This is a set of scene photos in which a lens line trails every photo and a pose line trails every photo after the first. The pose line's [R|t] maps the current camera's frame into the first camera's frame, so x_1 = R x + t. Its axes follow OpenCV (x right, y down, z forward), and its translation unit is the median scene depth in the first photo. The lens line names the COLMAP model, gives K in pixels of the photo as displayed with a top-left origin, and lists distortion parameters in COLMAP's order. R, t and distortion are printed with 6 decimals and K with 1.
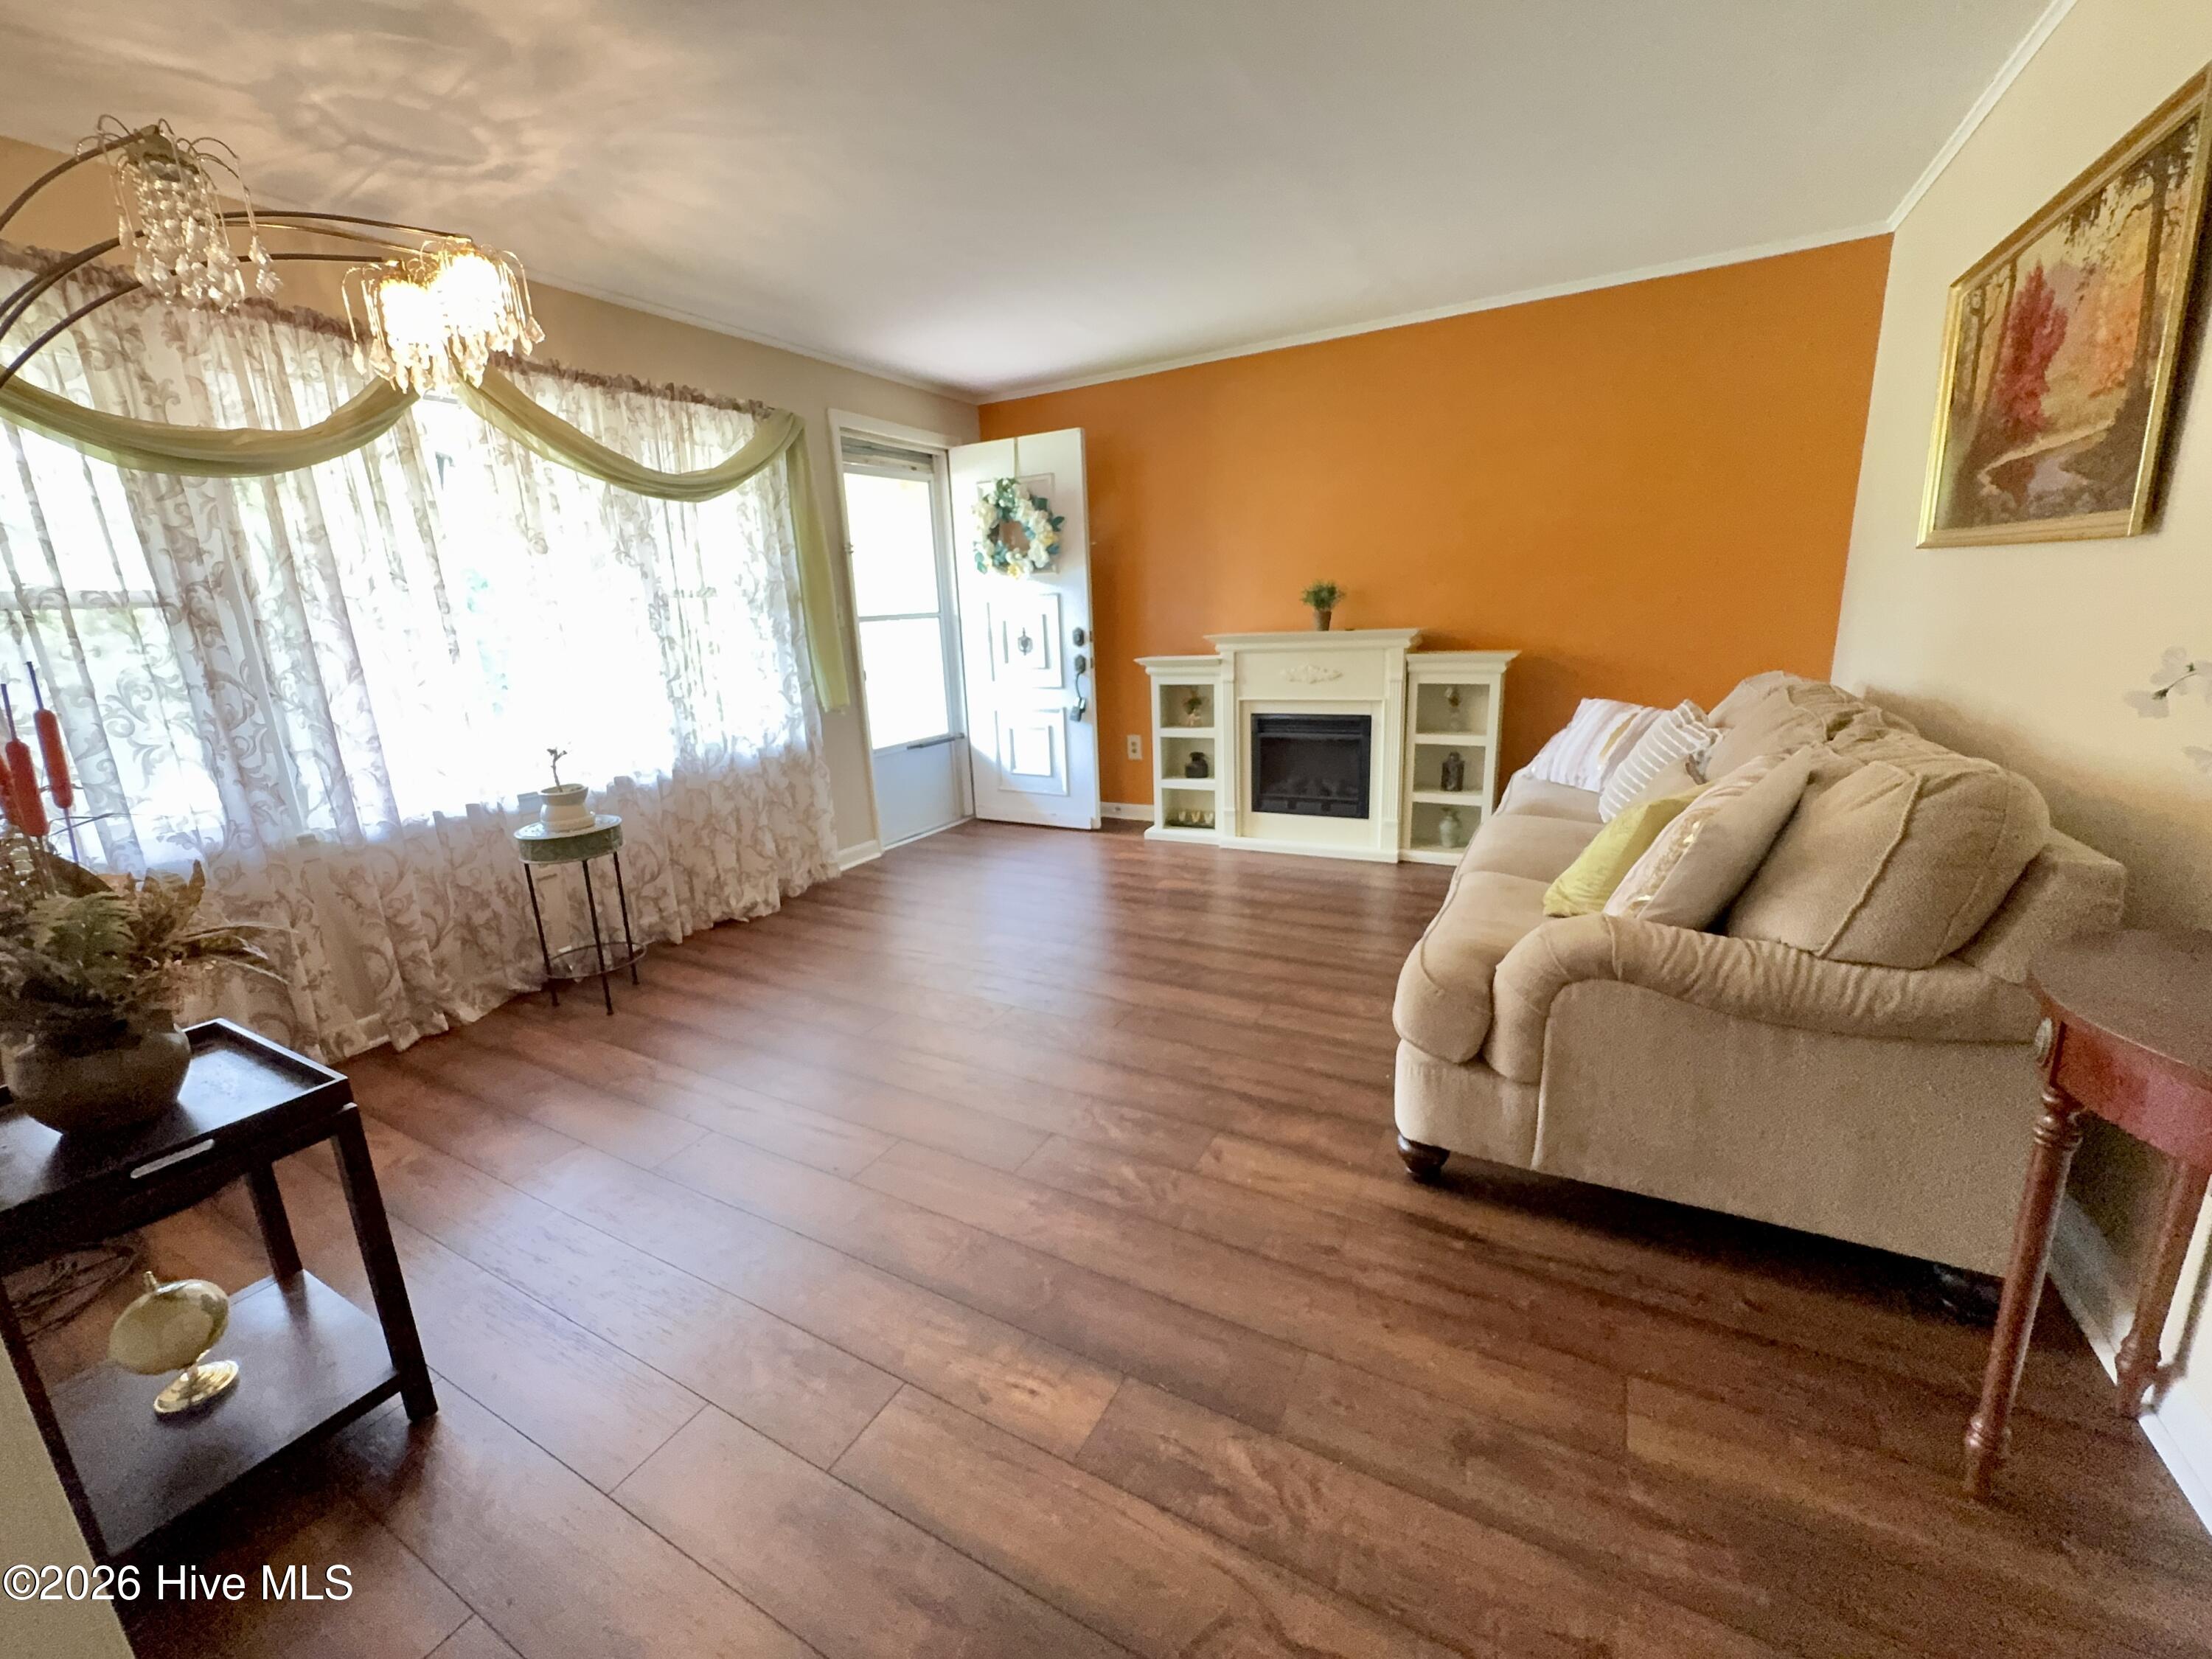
lens RADIAL K [[889.4, 0, 1104.5], [0, 889.4, 826.0], [0, 0, 1]] dist [-0.002549, -0.000096]
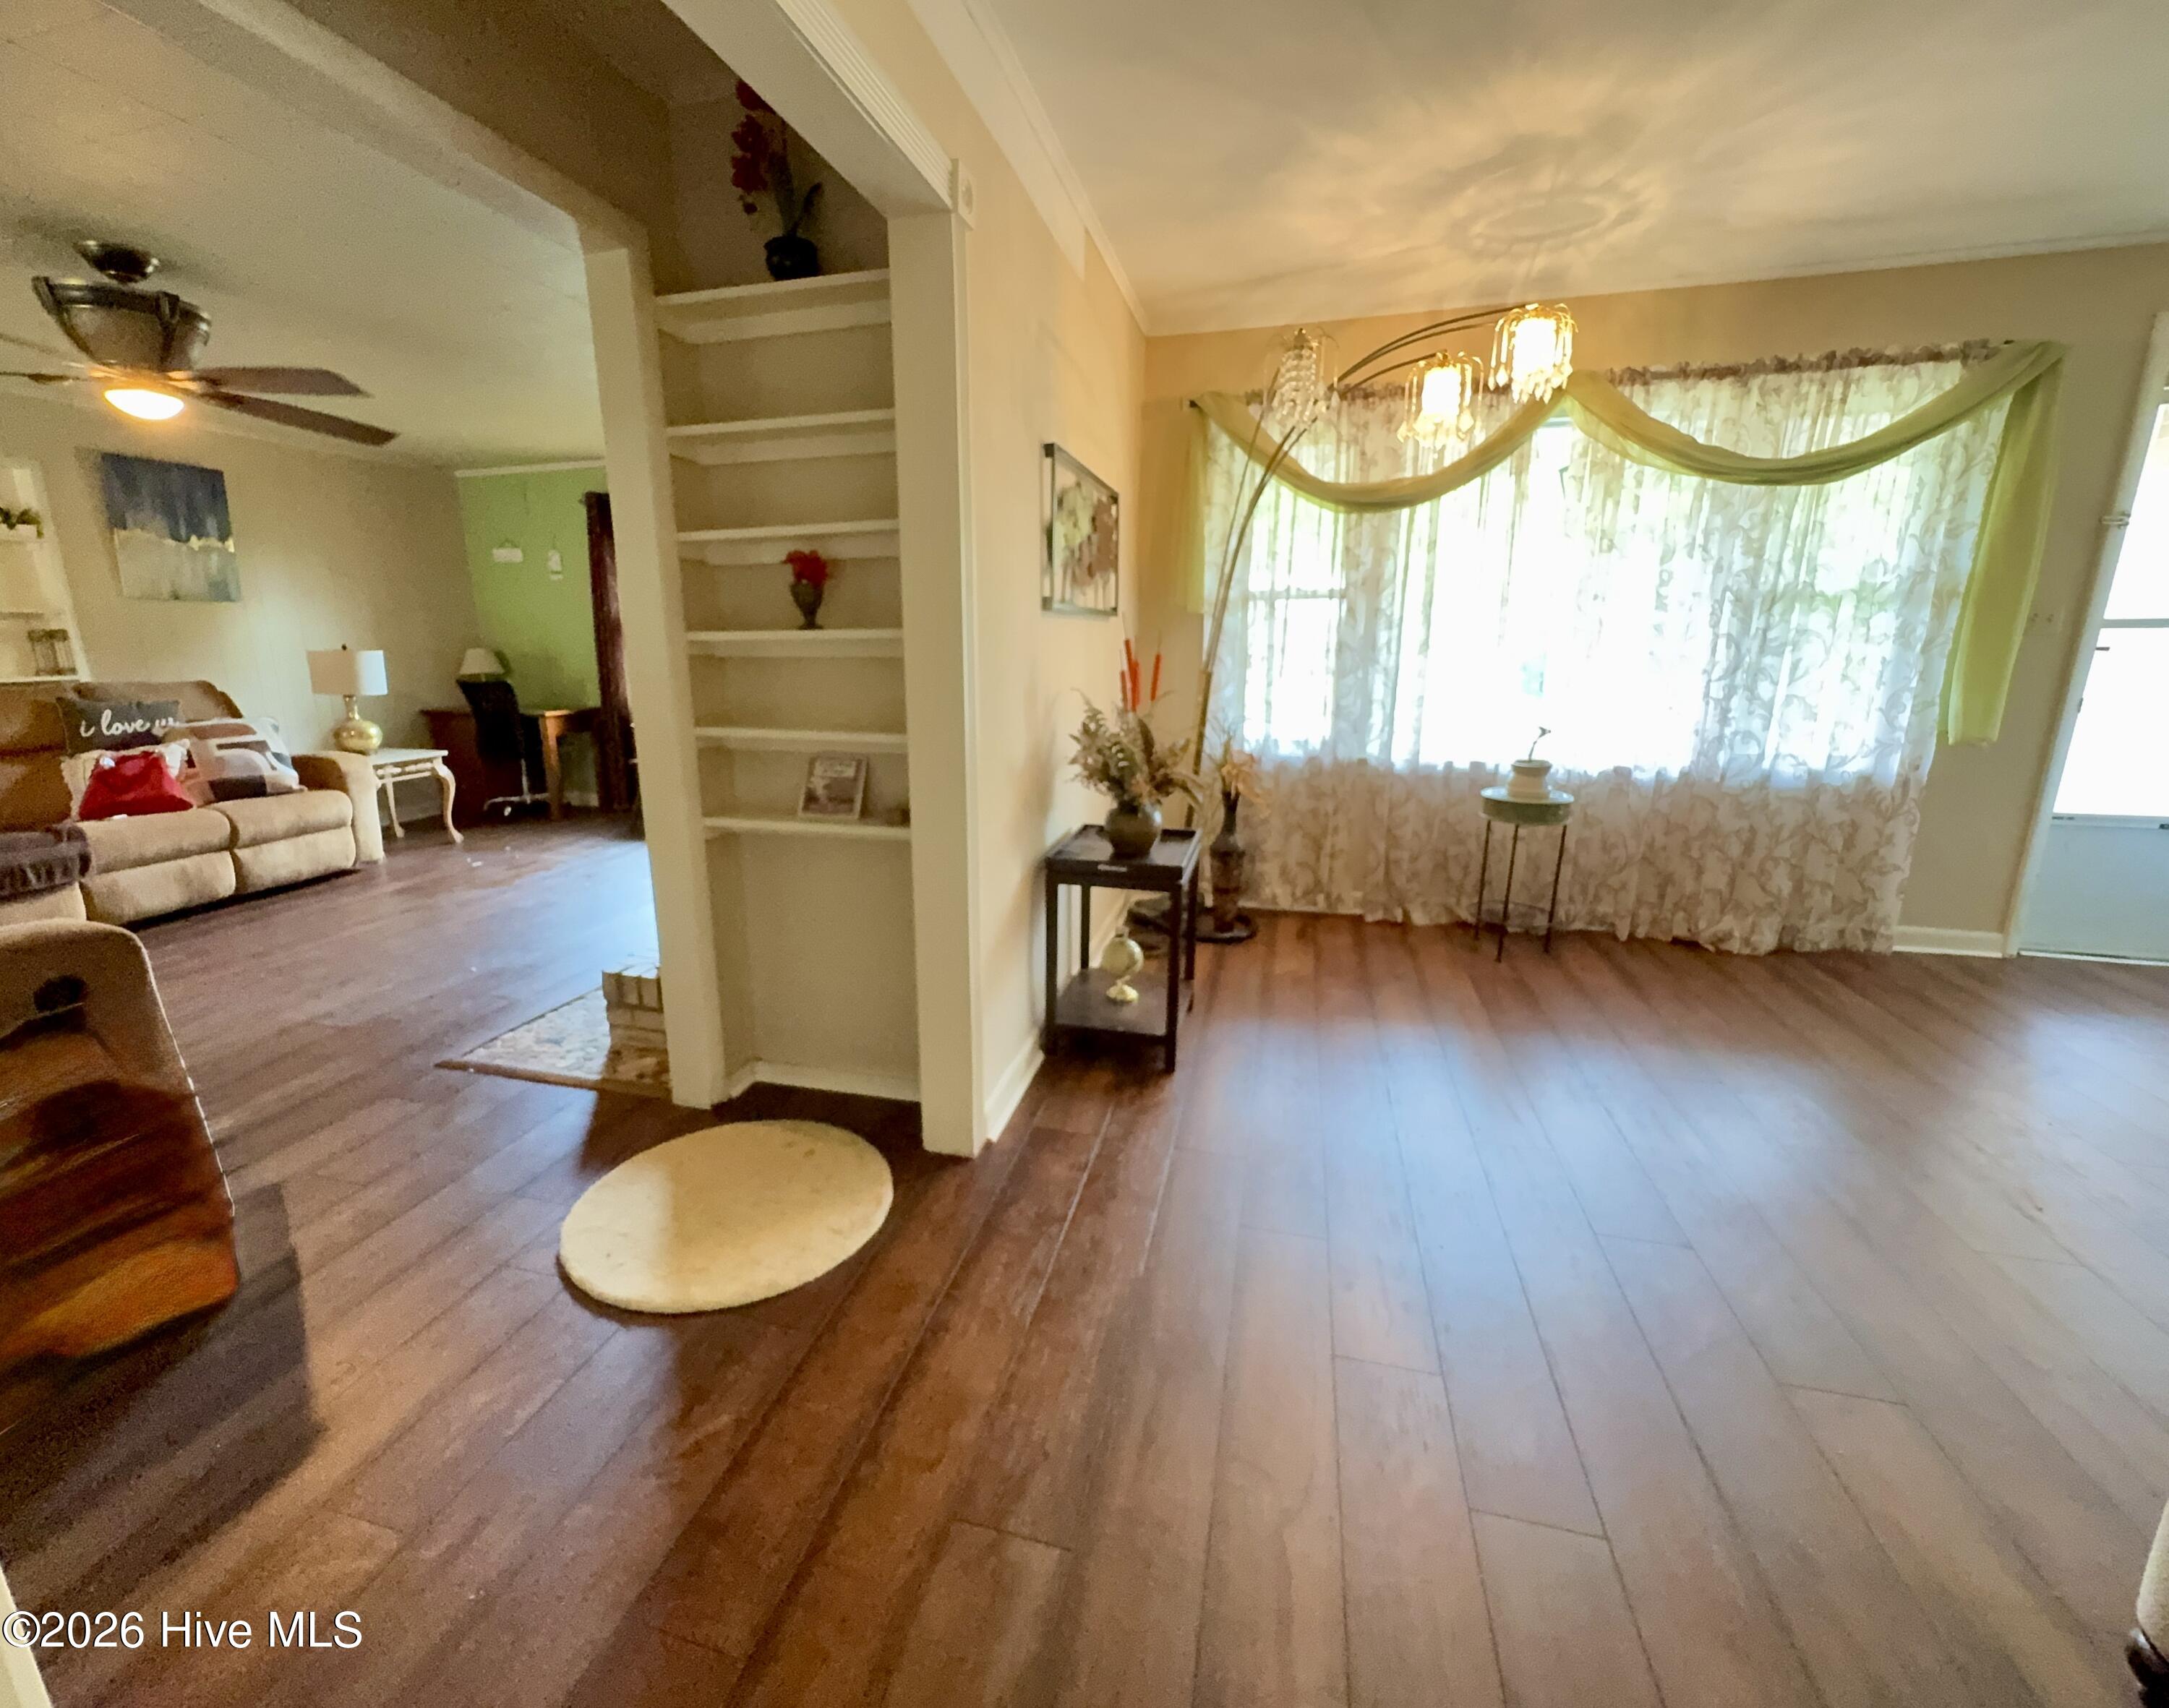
lens RADIAL K [[913.2, 0, 1028.9], [0, 913.2, 854.3], [0, 0, 1]] dist [-0.001021, -0.000683]
pose [[0.227193, 0.274827, -0.934266, 0.308738], [-0.235603, 0.946366, 0.221093, -0.030523], [0.944920, 0.169885, 0.279758, 0.063268]]
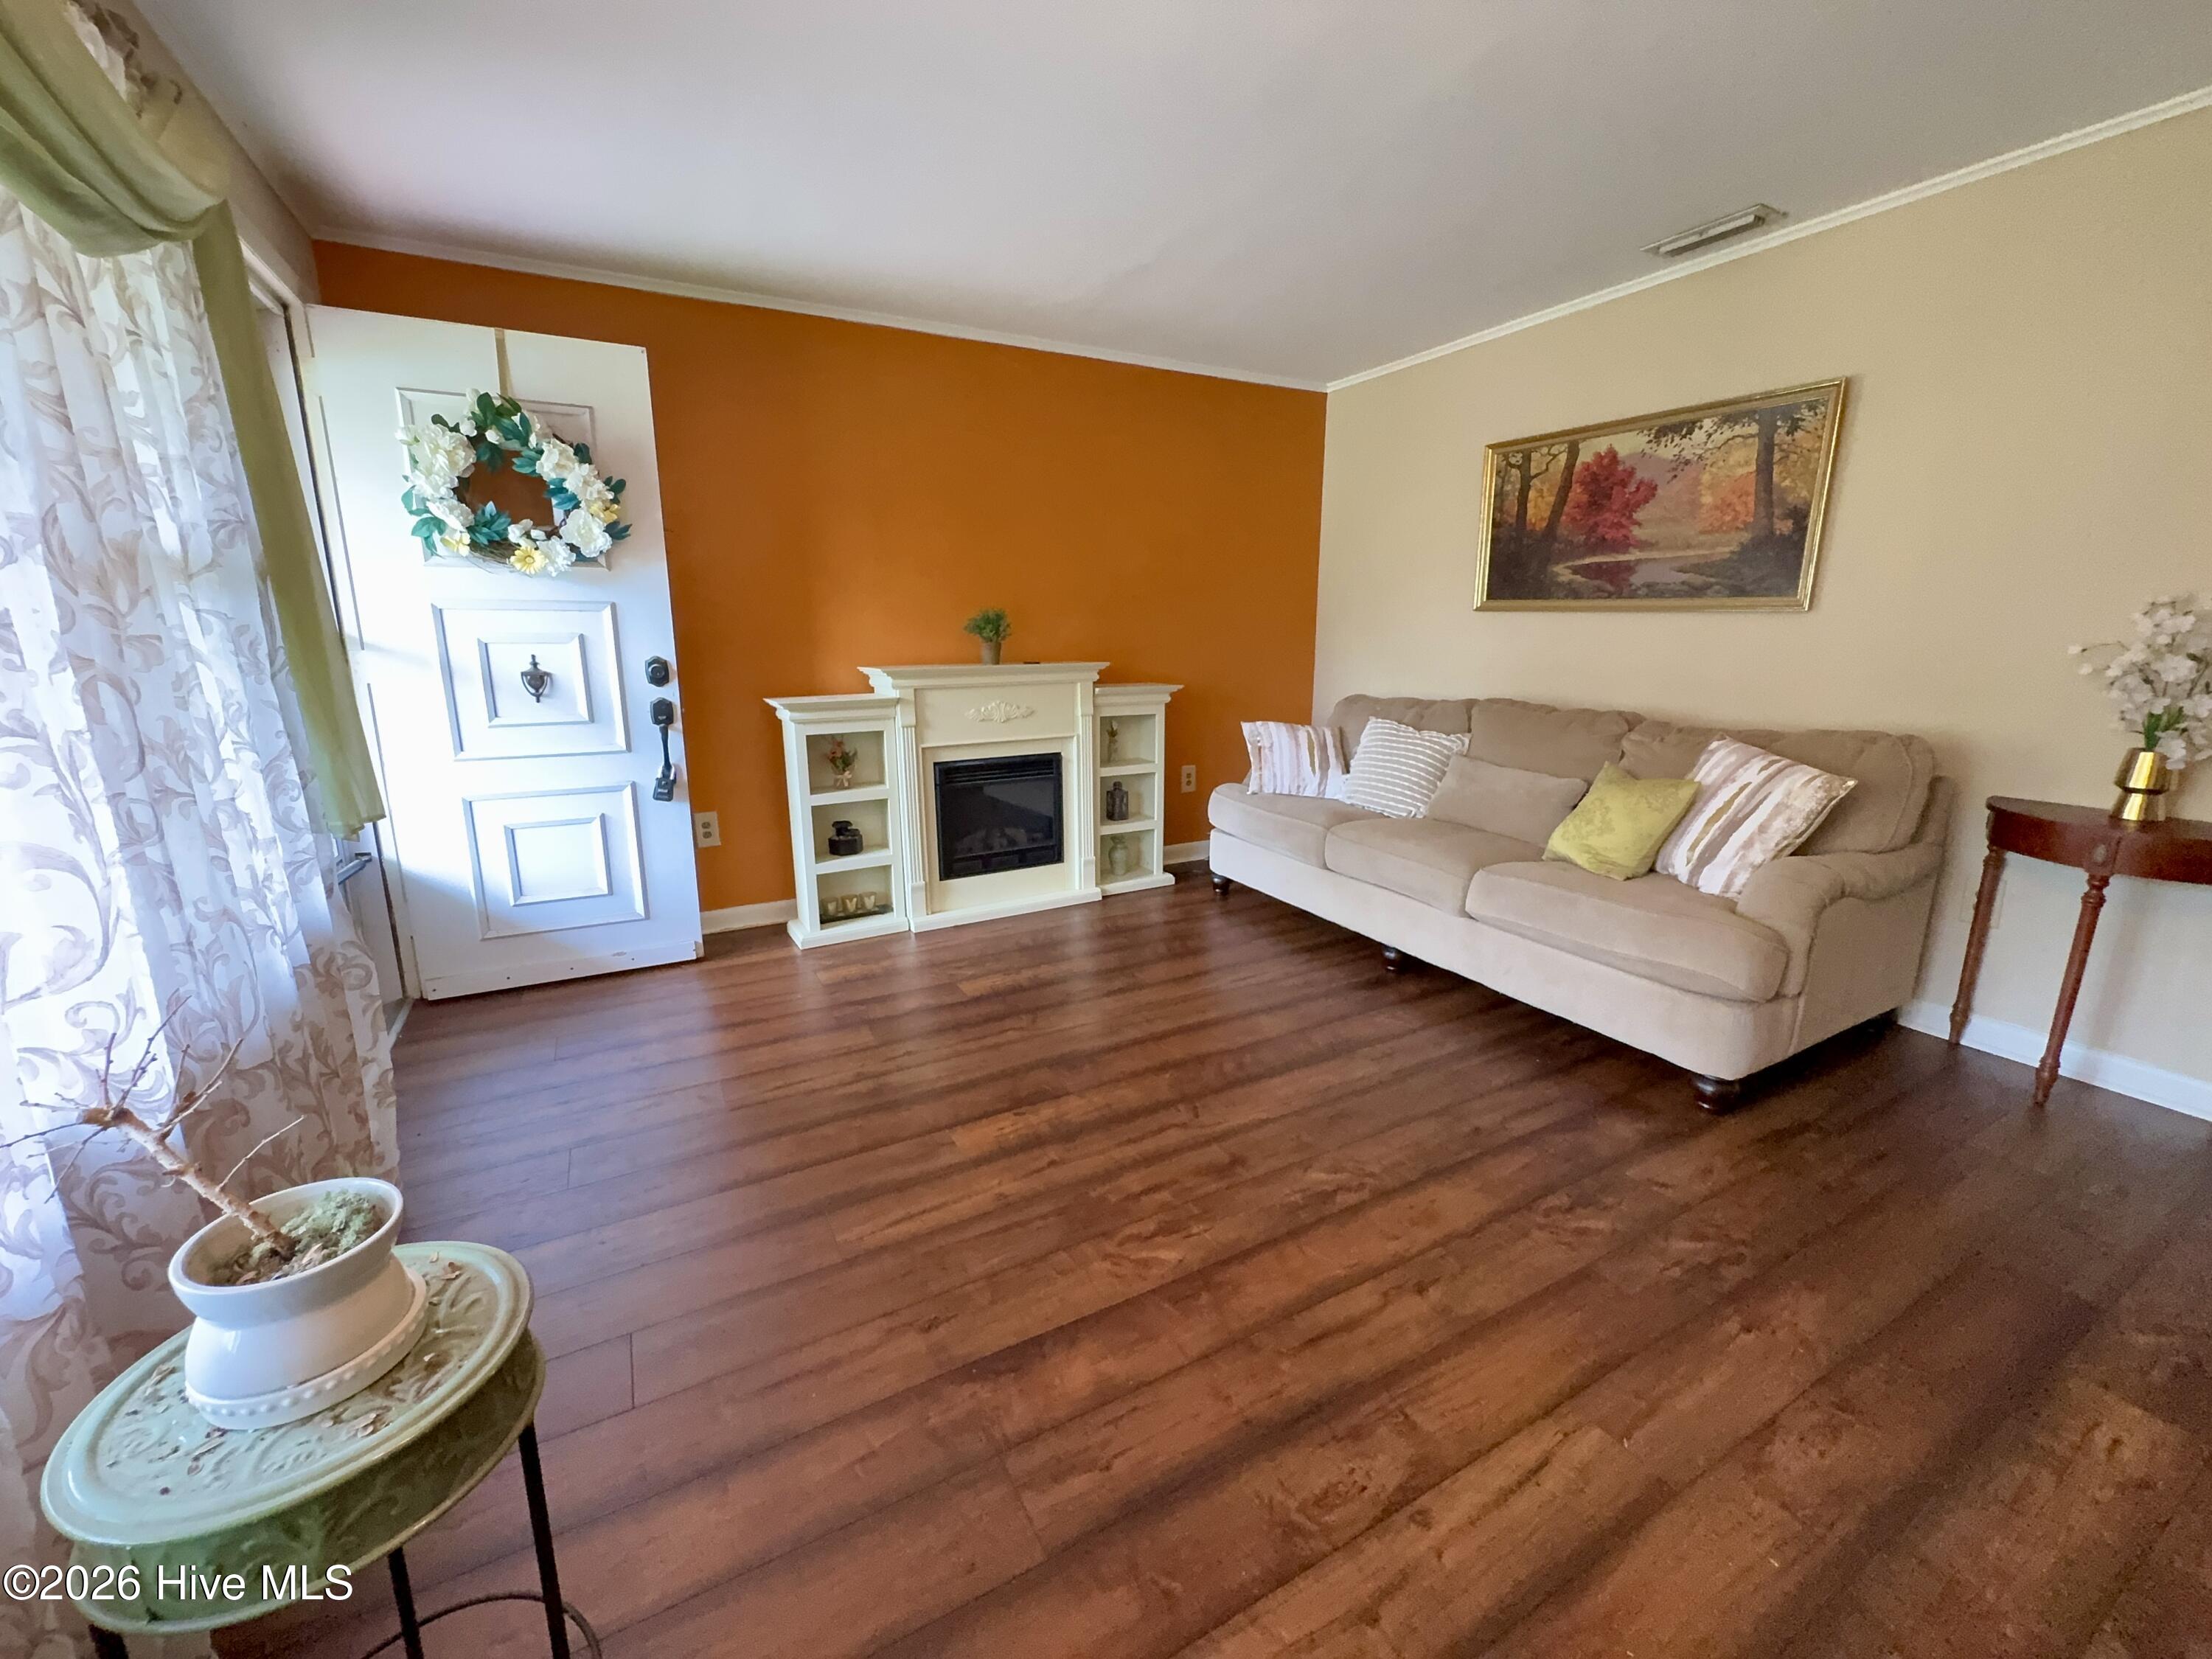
lens RADIAL K [[889.4, 0, 1104.5], [0, 889.4, 826.0], [0, 0, 1]] dist [-0.002549, -0.000096]
pose [[0.535074, -0.142320, 0.832731, -0.550839], [0.181308, 0.982085, 0.051346, -0.102746], [-0.825120, 0.123507, 0.551292, 0.525020]]
